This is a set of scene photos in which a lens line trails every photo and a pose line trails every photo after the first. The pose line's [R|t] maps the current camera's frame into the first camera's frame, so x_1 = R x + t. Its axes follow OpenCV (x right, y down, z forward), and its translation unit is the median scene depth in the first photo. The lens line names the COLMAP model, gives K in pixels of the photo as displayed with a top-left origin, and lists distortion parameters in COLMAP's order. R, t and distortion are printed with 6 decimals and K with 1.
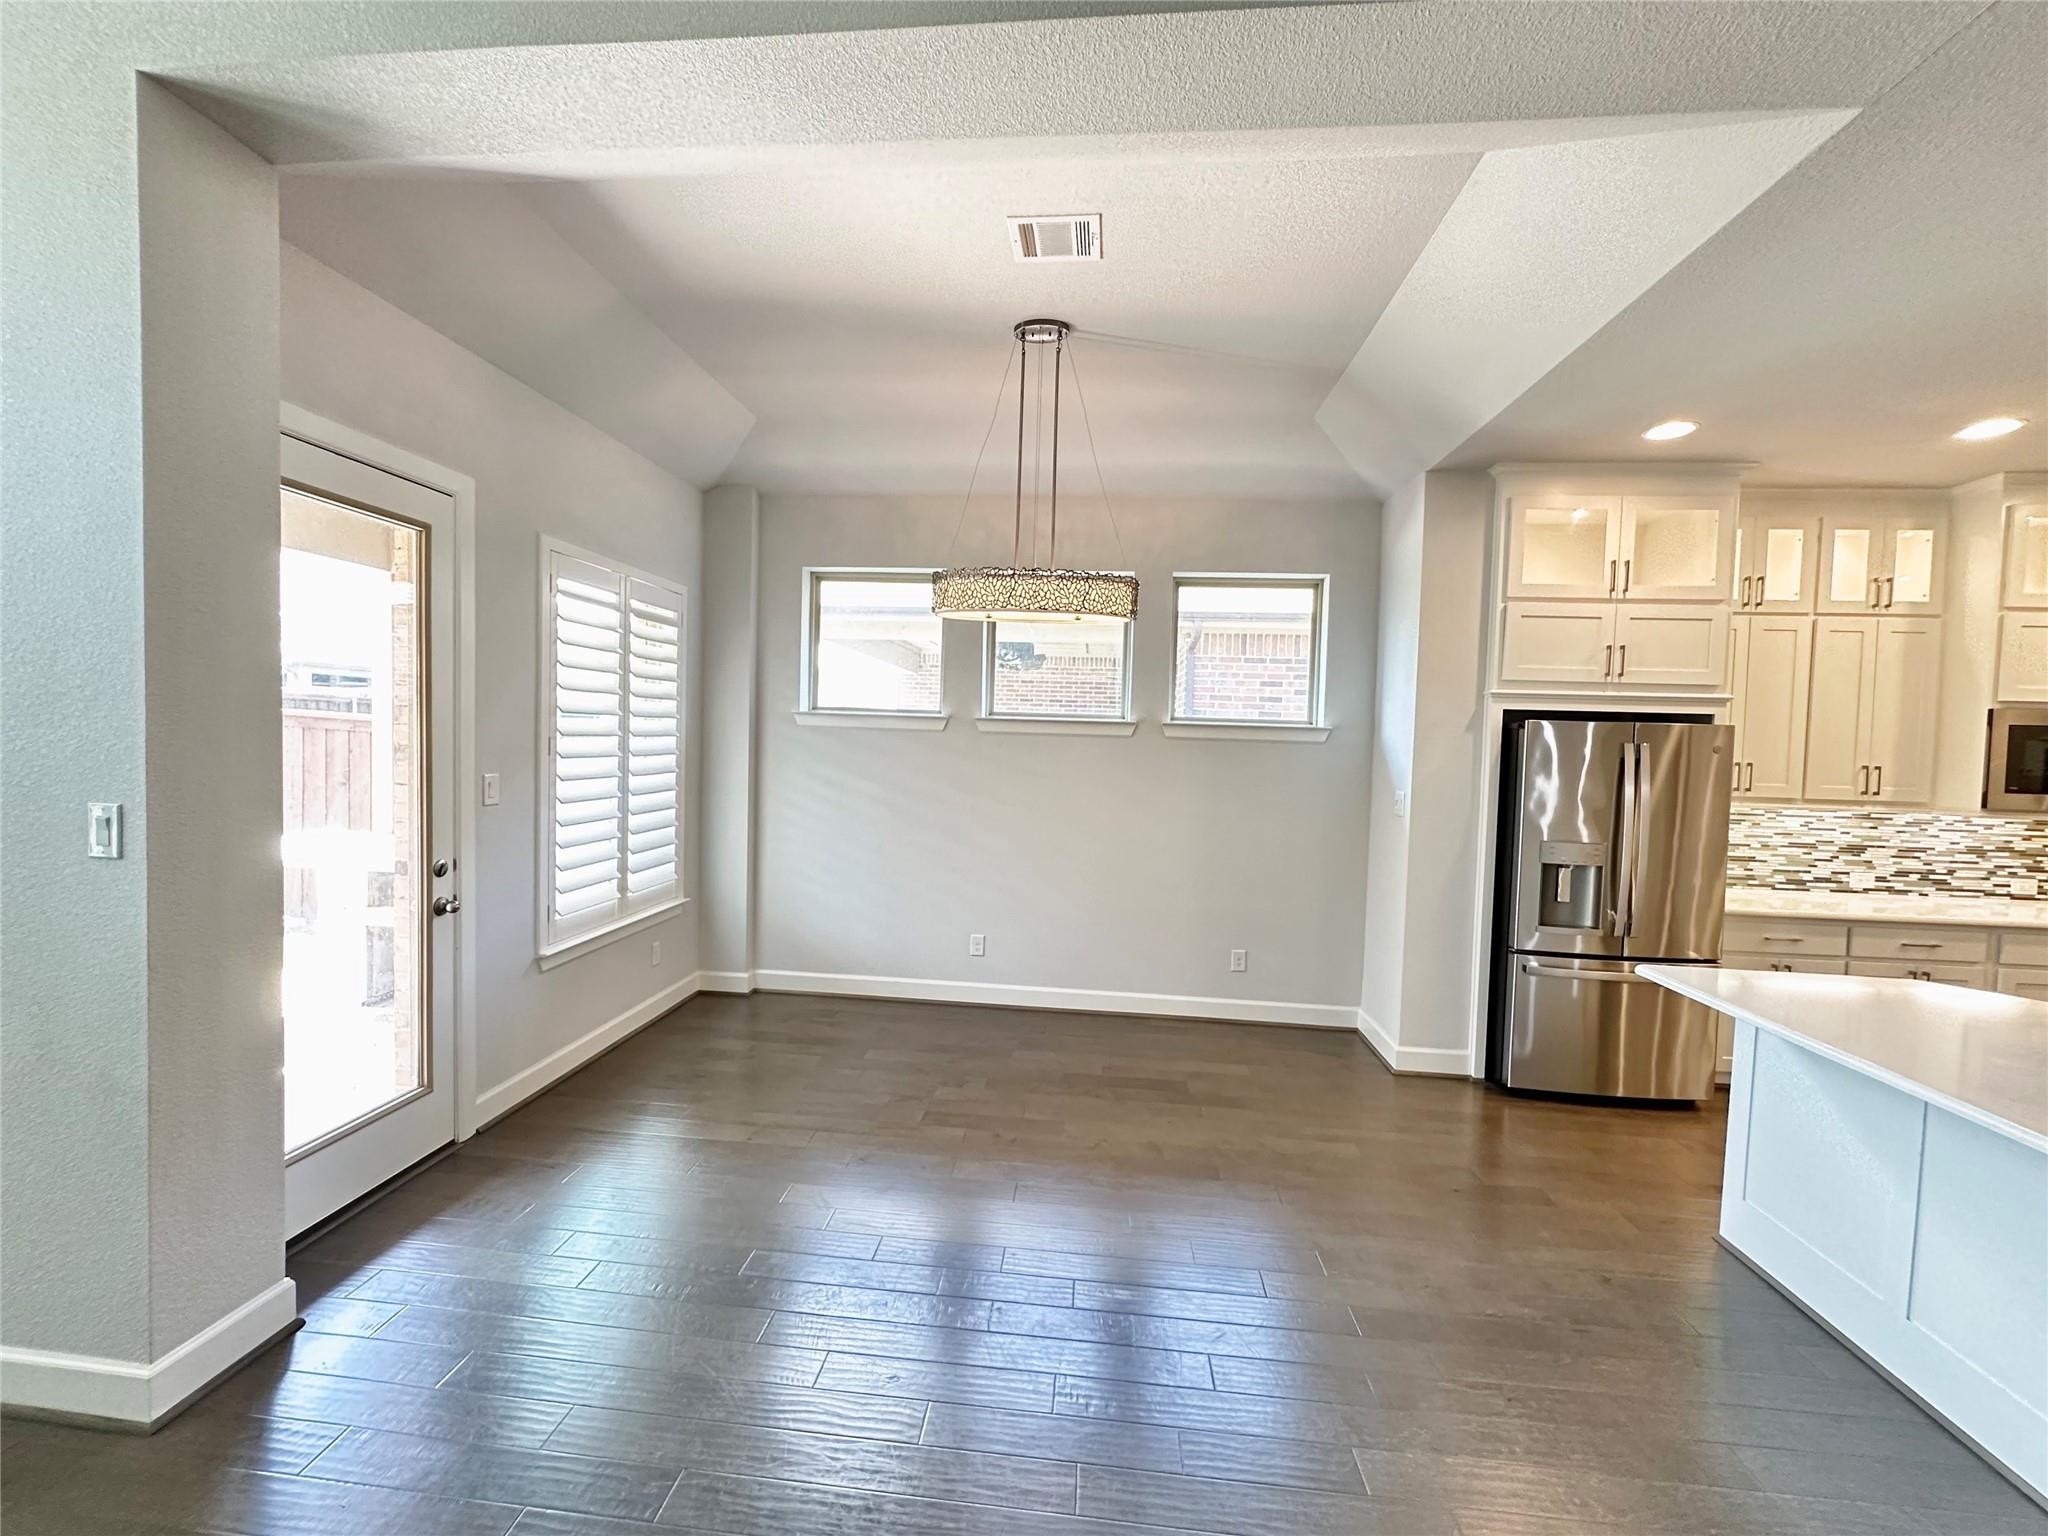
lens RADIAL K [[821.7, 0, 1024.0], [0, 821.7, 768.0], [0, 0, 1]] dist [0.000908, -0.000066]
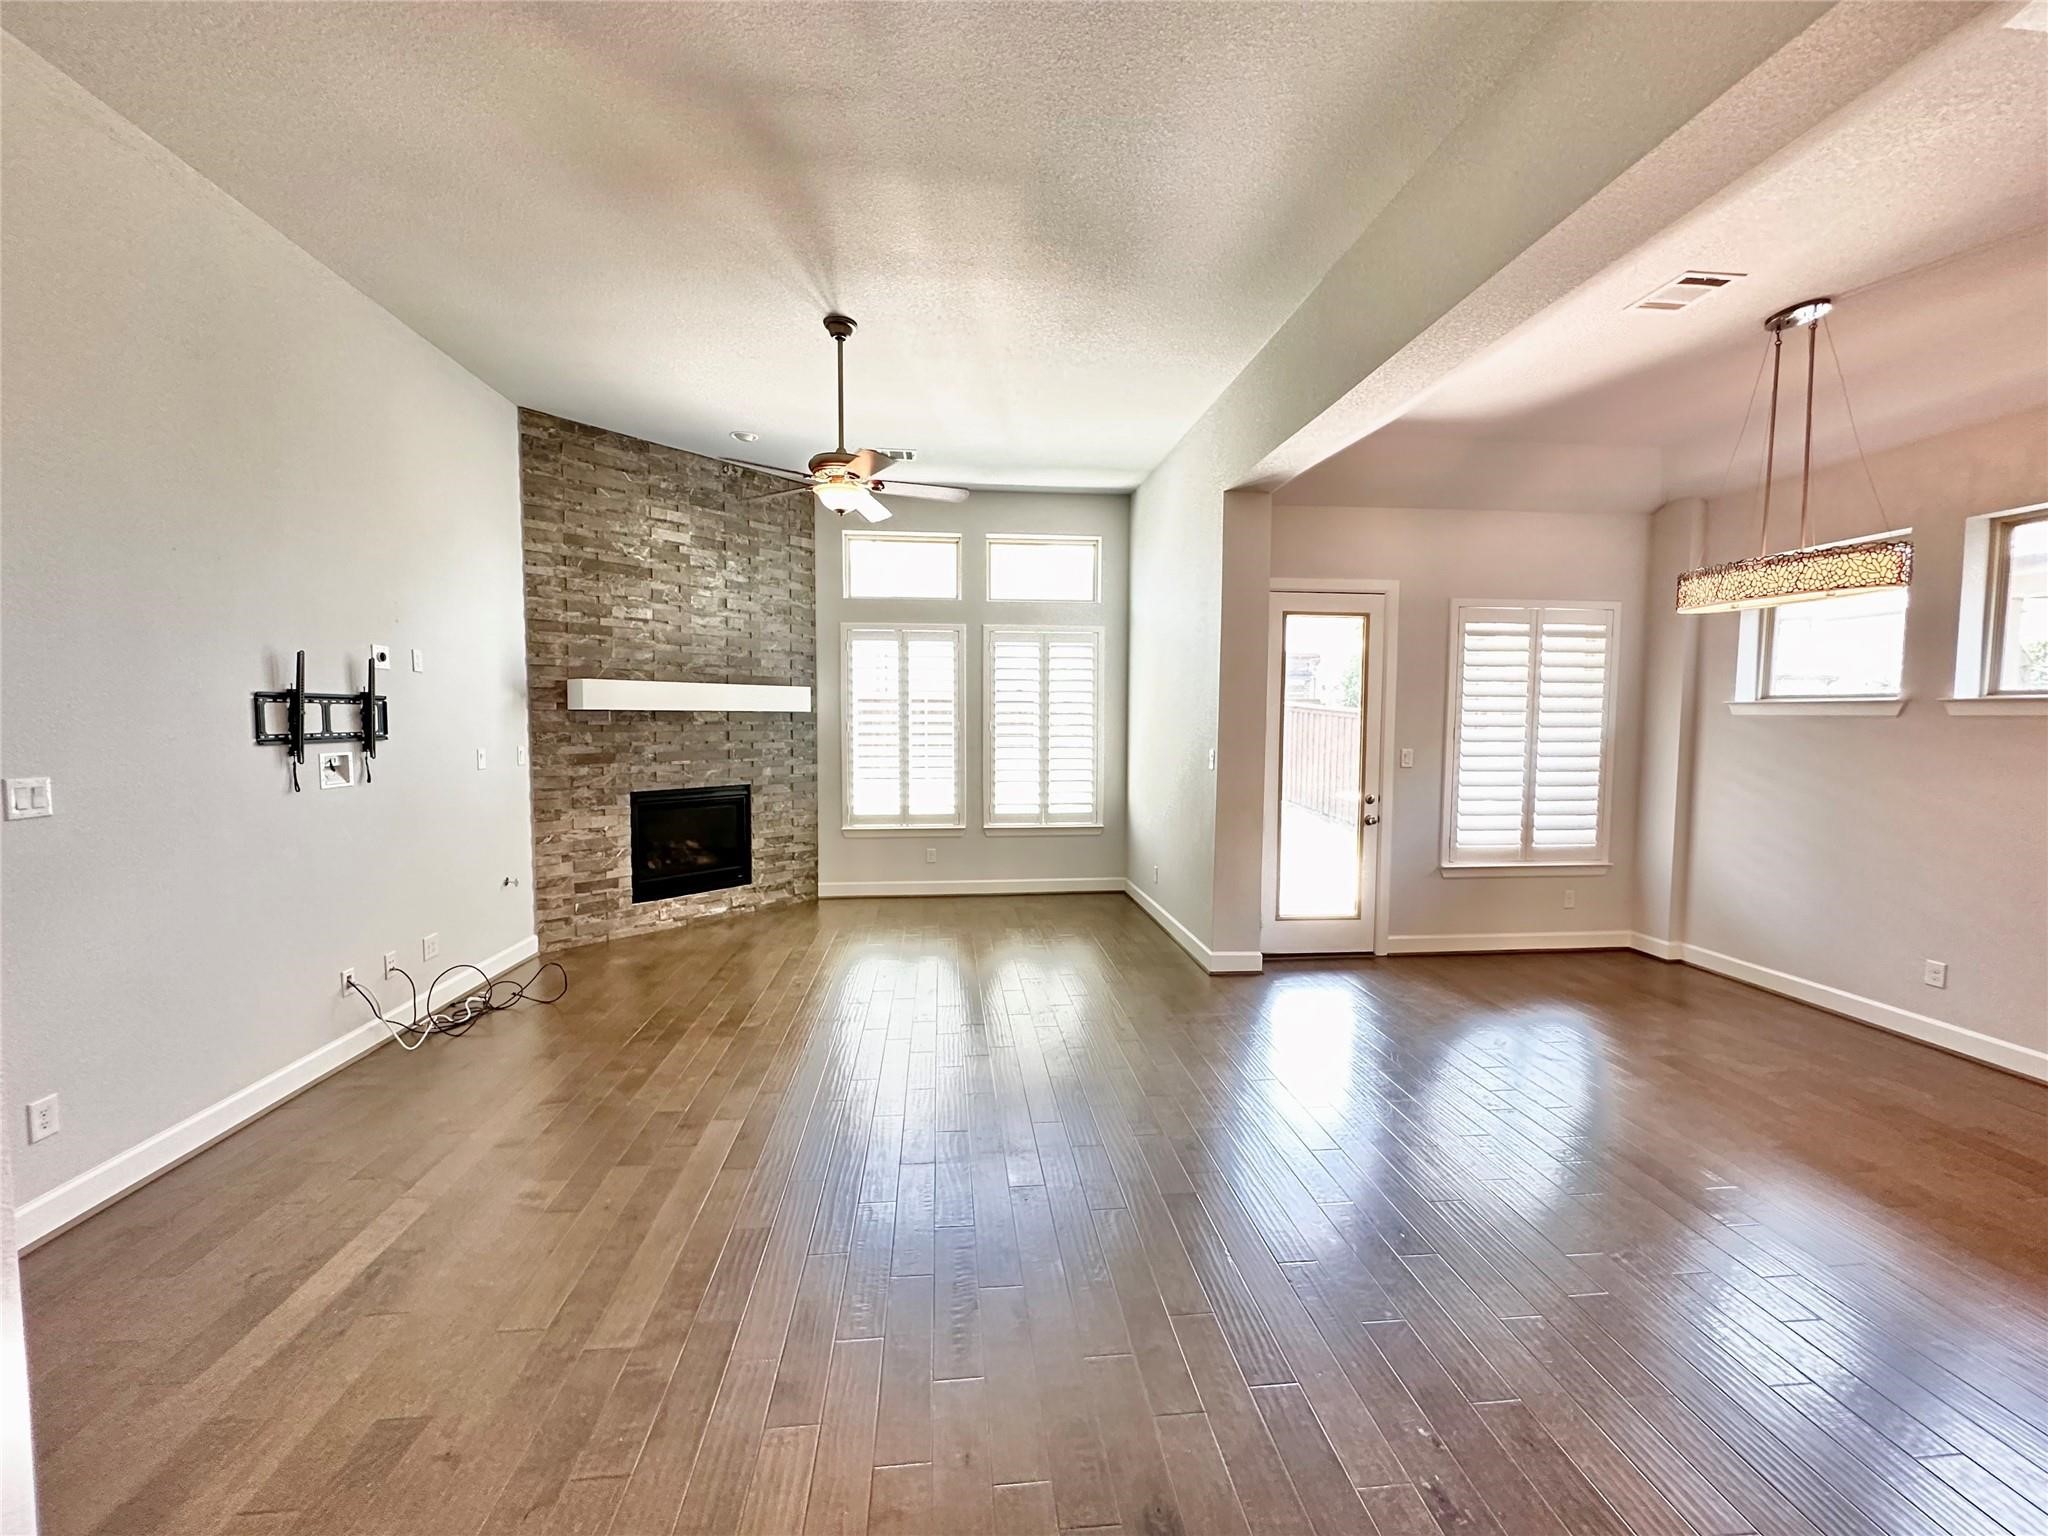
lens RADIAL K [[821.7, 0, 1024.0], [0, 821.7, 768.0], [0, 0, 1]] dist [0.000908, -0.000066]
pose [[0.195242, 0.030523, -0.980280, 0.781006], [-0.038425, 0.998986, 0.023452, 0.032740], [0.980002, 0.033088, 0.196216, -0.098161]]
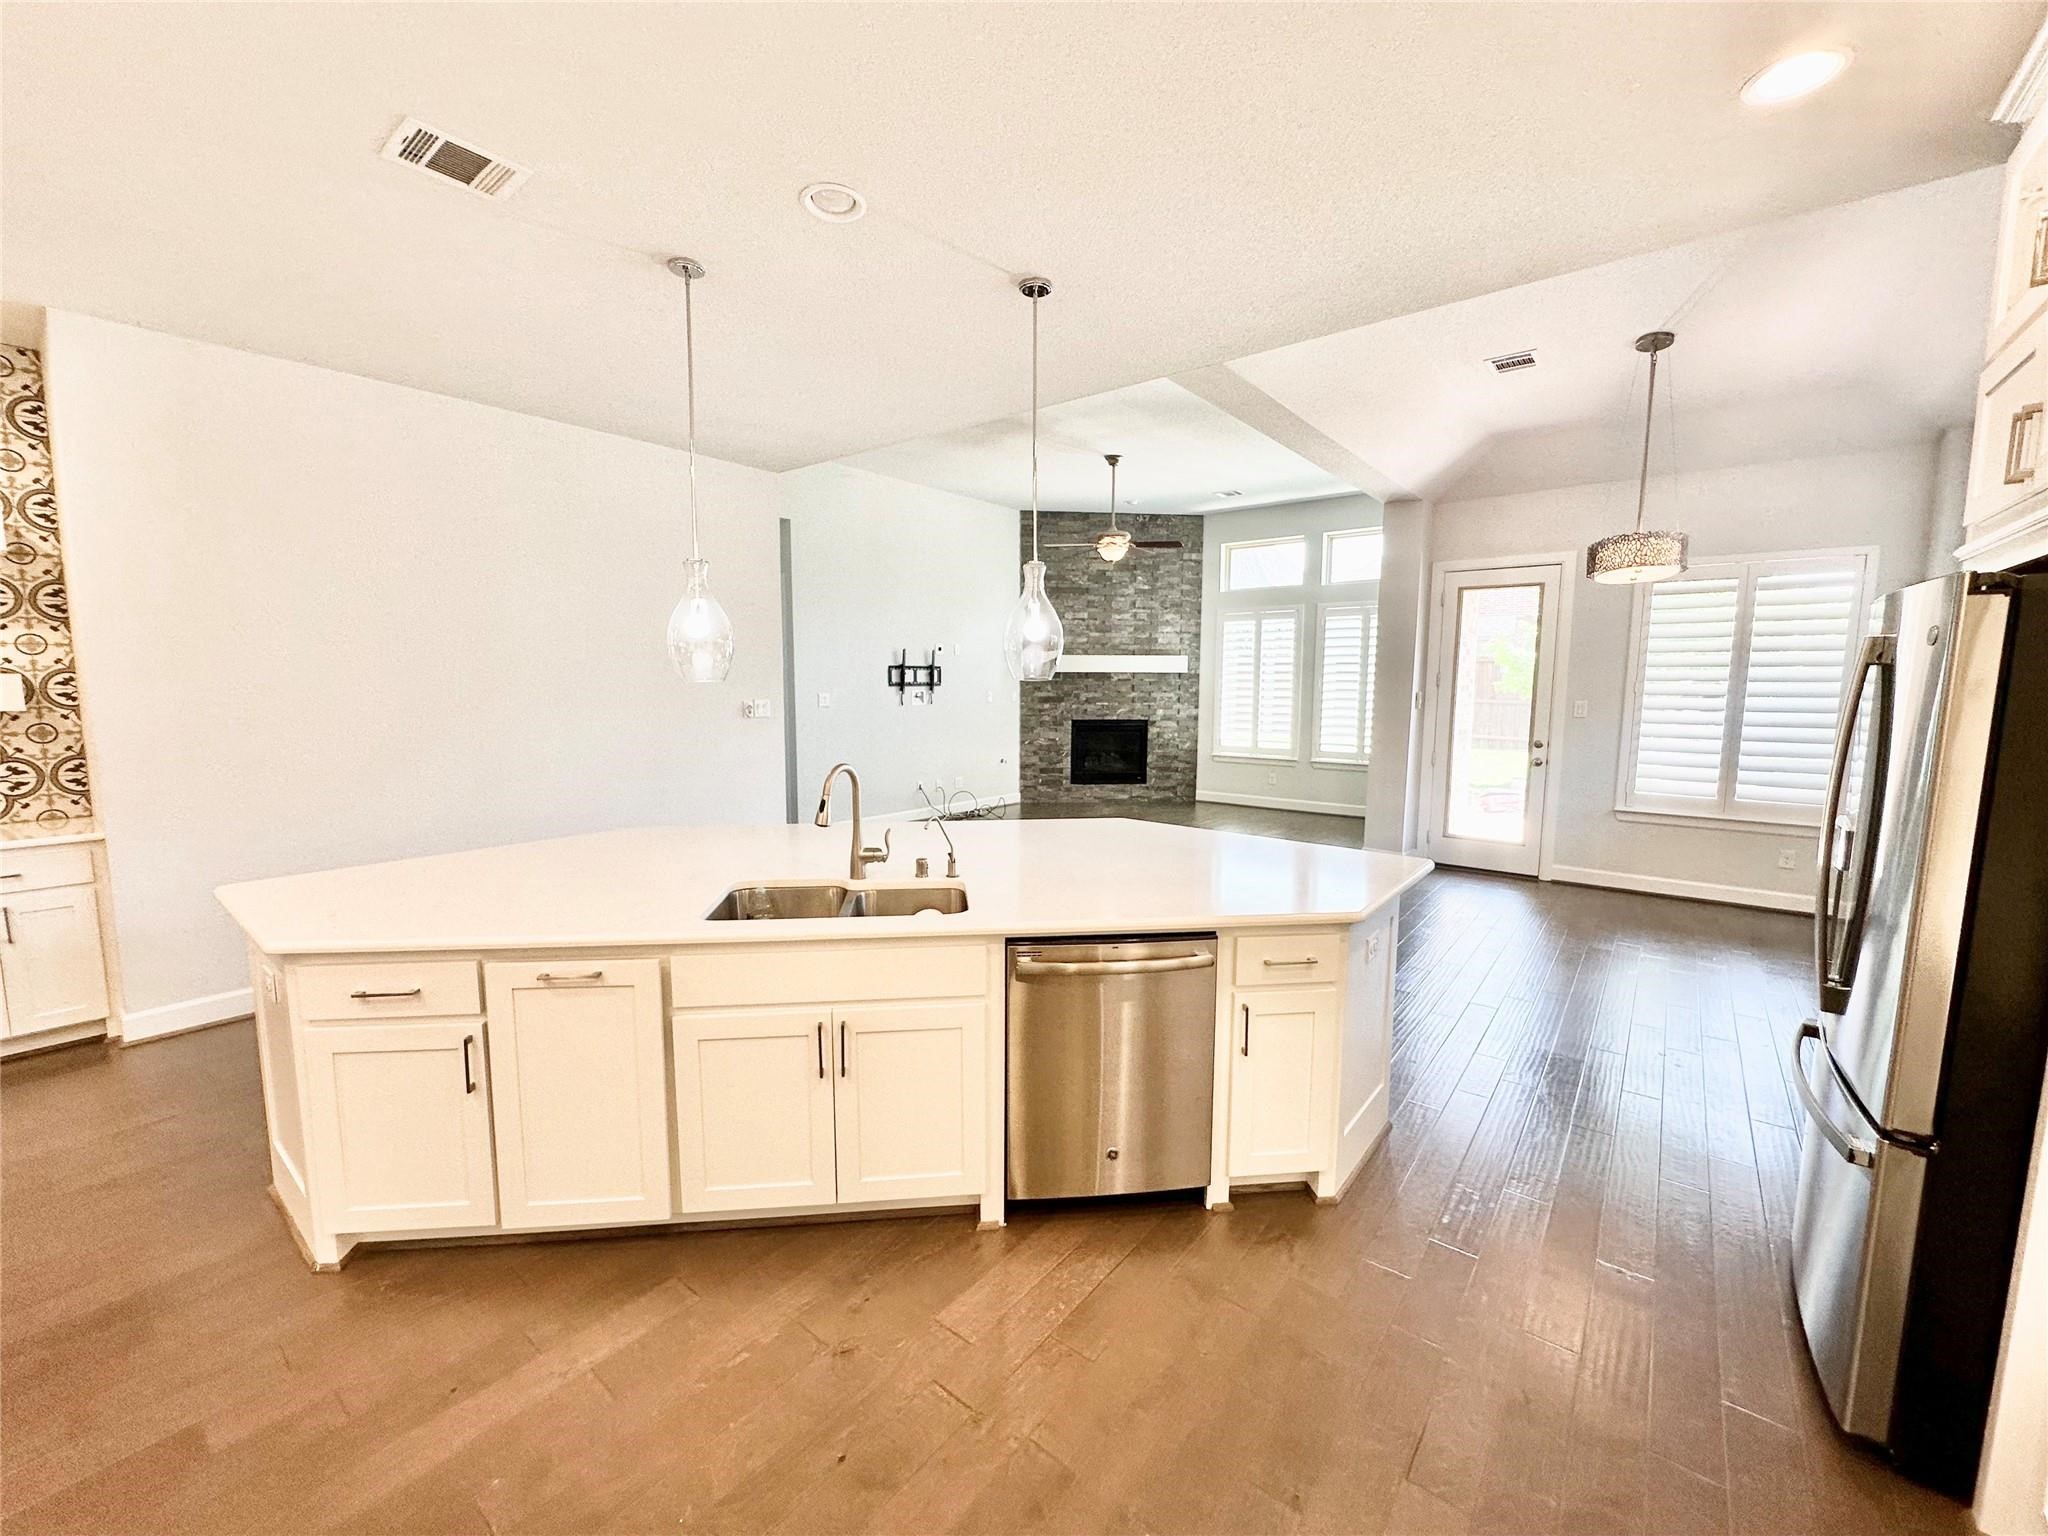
lens RADIAL K [[821.7, 0, 1024.0], [0, 821.7, 768.0], [0, 0, 1]] dist [0.000908, -0.000066]
pose [[-0.542610, 0.058798, -0.837924, 1.504918], [-0.053548, 0.993097, 0.104363, 0.027962], [0.838276, 0.101498, -0.535716, 0.860951]]
